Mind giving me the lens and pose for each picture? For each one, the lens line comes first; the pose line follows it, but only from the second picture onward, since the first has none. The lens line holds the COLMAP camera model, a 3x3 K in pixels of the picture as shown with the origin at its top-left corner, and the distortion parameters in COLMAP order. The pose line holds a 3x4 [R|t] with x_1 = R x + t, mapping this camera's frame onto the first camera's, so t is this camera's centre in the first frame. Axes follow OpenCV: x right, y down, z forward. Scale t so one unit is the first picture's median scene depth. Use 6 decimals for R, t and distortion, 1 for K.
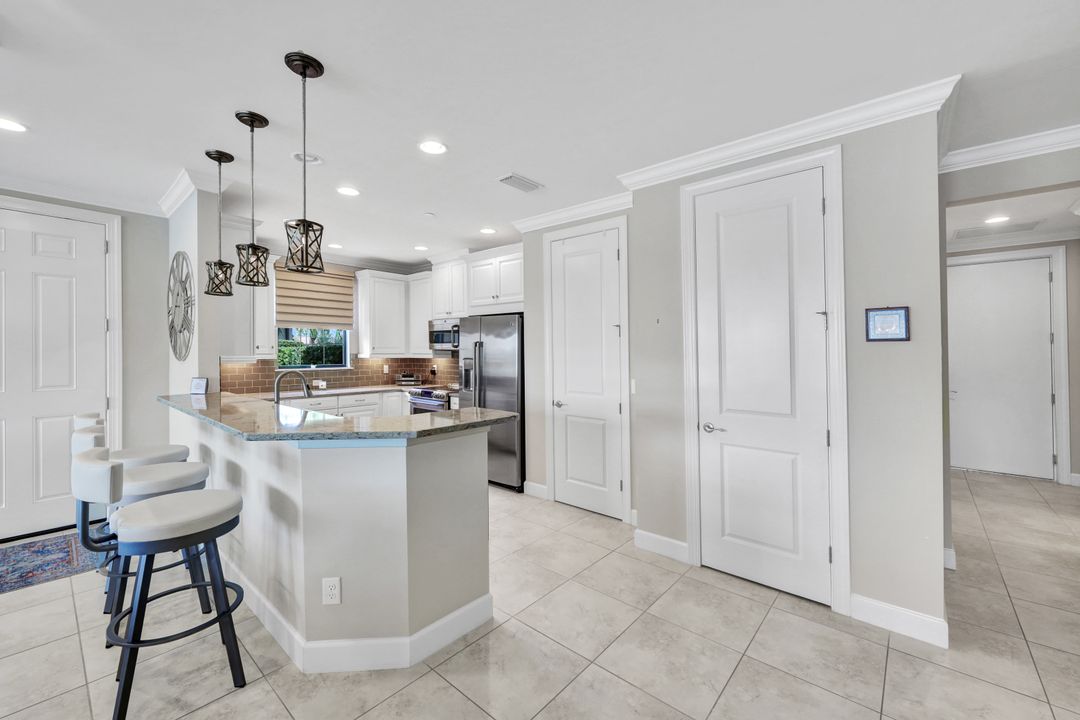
lens RADIAL K [[436.5, 0, 539.1], [0, 436.5, 352.5], [0, 0, 1]] dist [-0.001521, -0.000503]
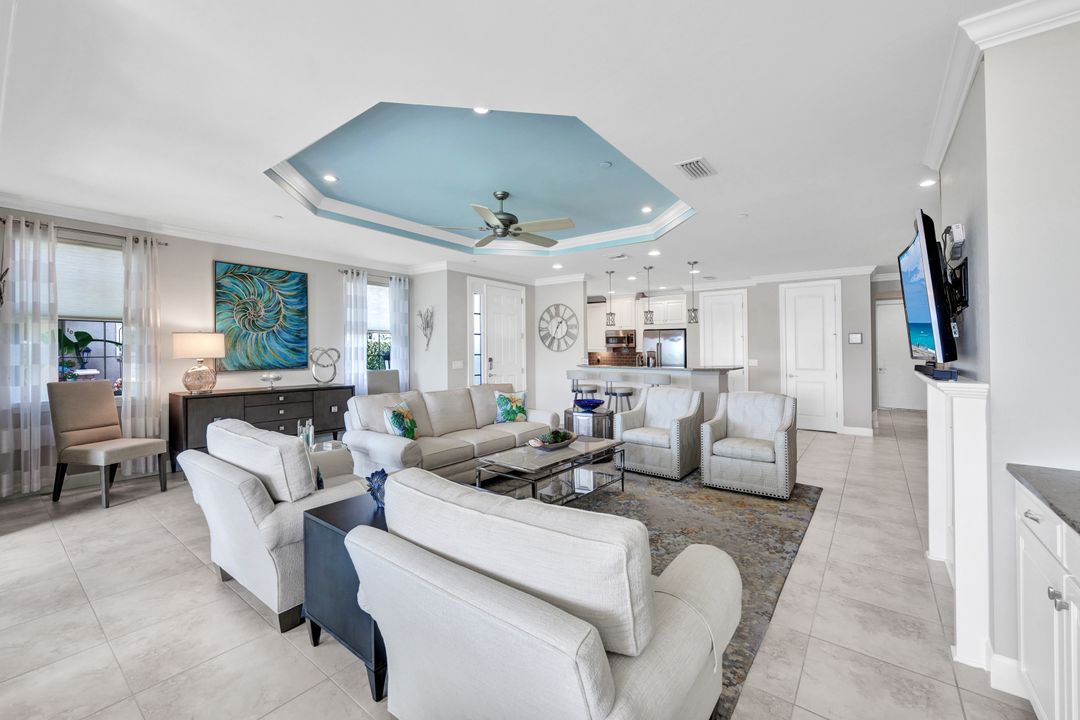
lens RADIAL K [[436.5, 0, 538.6], [0, 436.5, 350.4], [0, 0, 1]] dist [-0.001521, -0.000503]
pose [[0.997938, -0.001994, 0.064153, -0.815405], [0.002099, 0.999997, -0.001567, 0.011394], [-0.064149, 0.001699, 0.997939, -0.961248]]
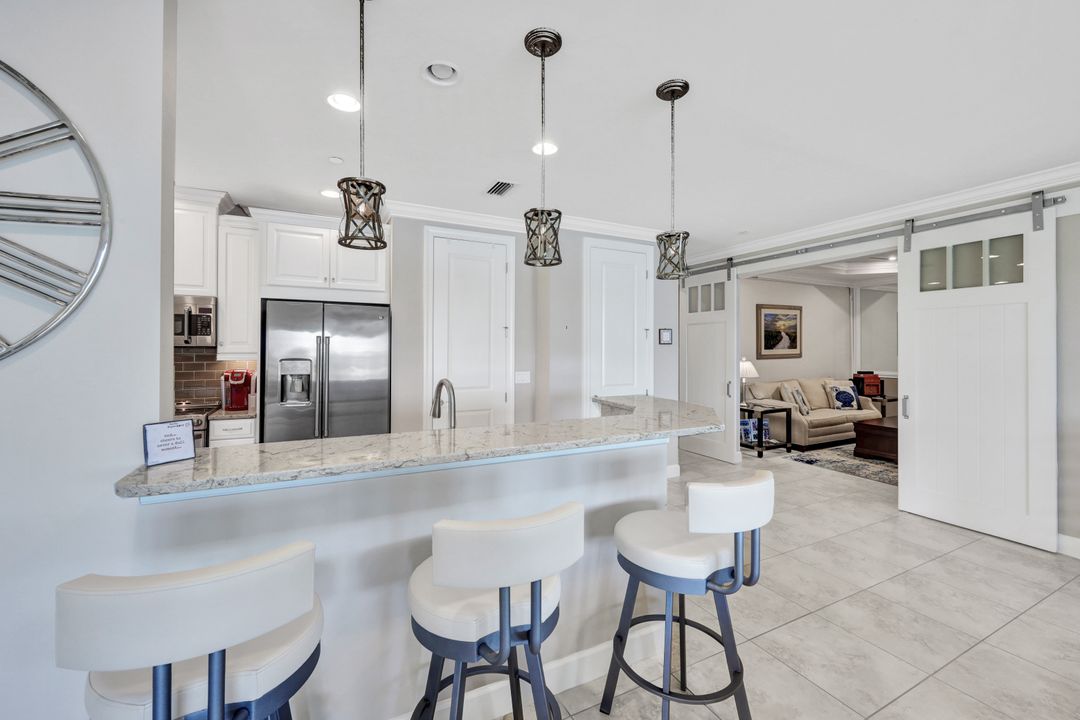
lens RADIAL K [[436.5, 0, 529.5], [0, 436.5, 346.2], [0, 0, 1]] dist [-0.001521, -0.000503]
pose [[0.392598, 0.001456, 0.919709, -0.692136], [0.001209, 0.999997, -0.002099, -0.006399], [-0.919709, 0.001935, 0.392595, 0.371602]]
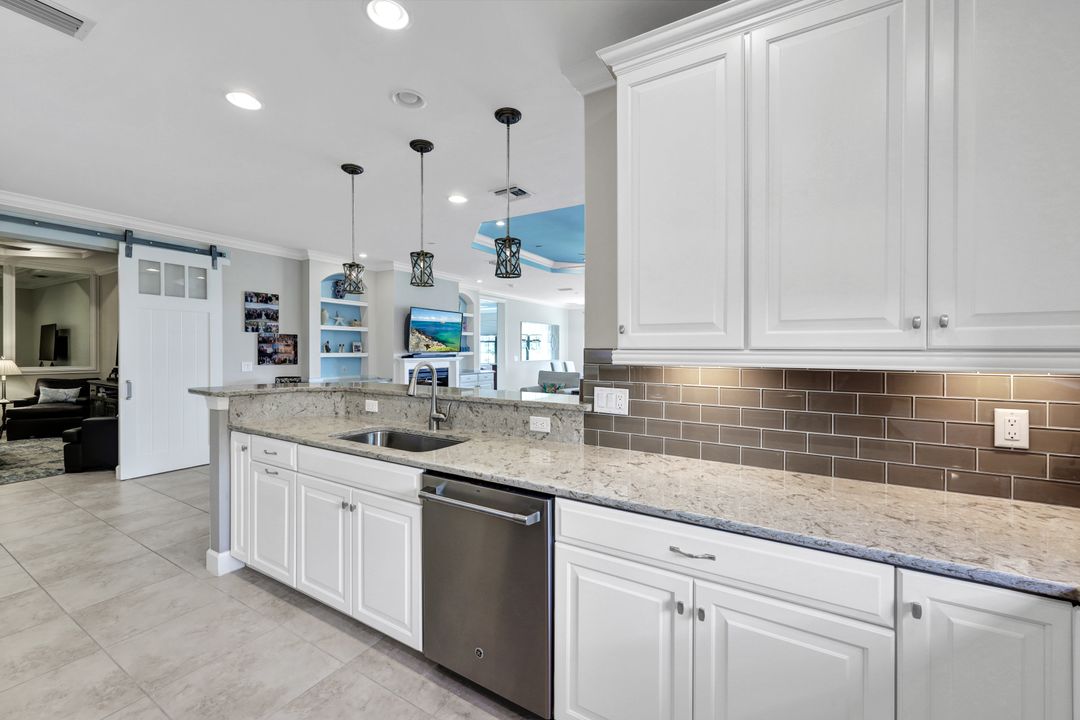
lens RADIAL K [[436.5, 0, 535.6], [0, 436.5, 358.3], [0, 0, 1]] dist [-0.001521, -0.000503]
pose [[-0.984389, -0.007426, -0.175850, -0.337538], [-0.010763, 0.999779, 0.018032, 0.012719], [0.175677, 0.019643, -0.984252, 1.232599]]
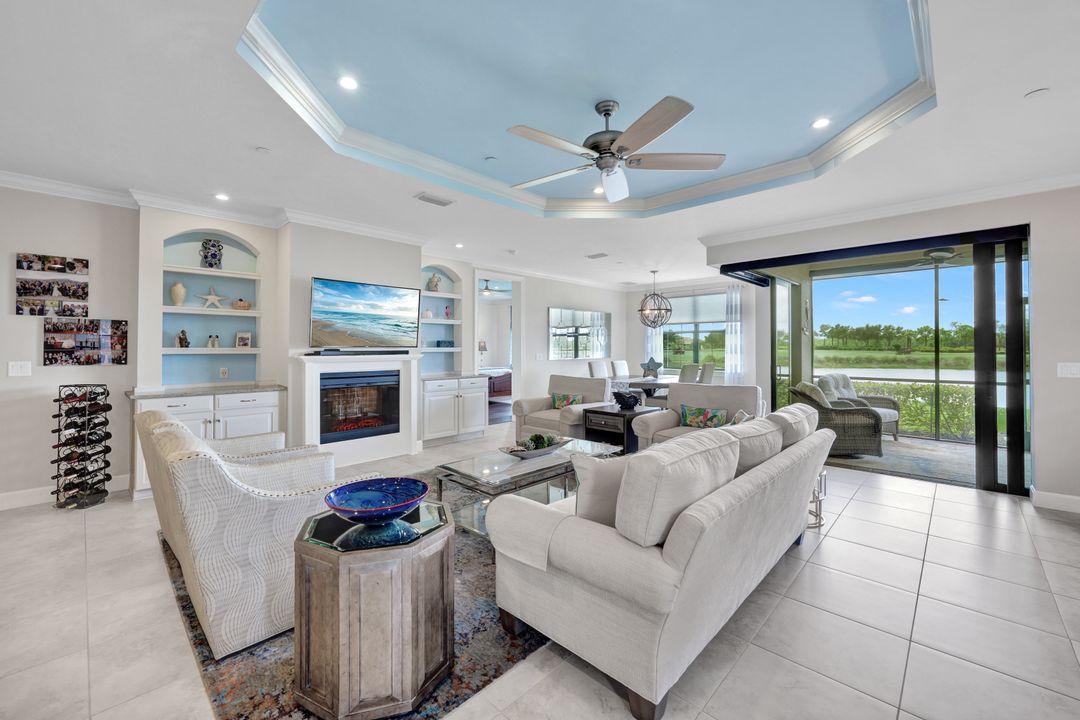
lens RADIAL K [[436.5, 0, 537.1], [0, 436.5, 344.1], [0, 0, 1]] dist [-0.001521, -0.000503]
pose [[-0.998416, -0.005552, 0.055994, -0.765388], [-0.006093, 0.999936, -0.009486, 0.024692], [-0.055938, -0.009812, -0.998386, 0.575126]]
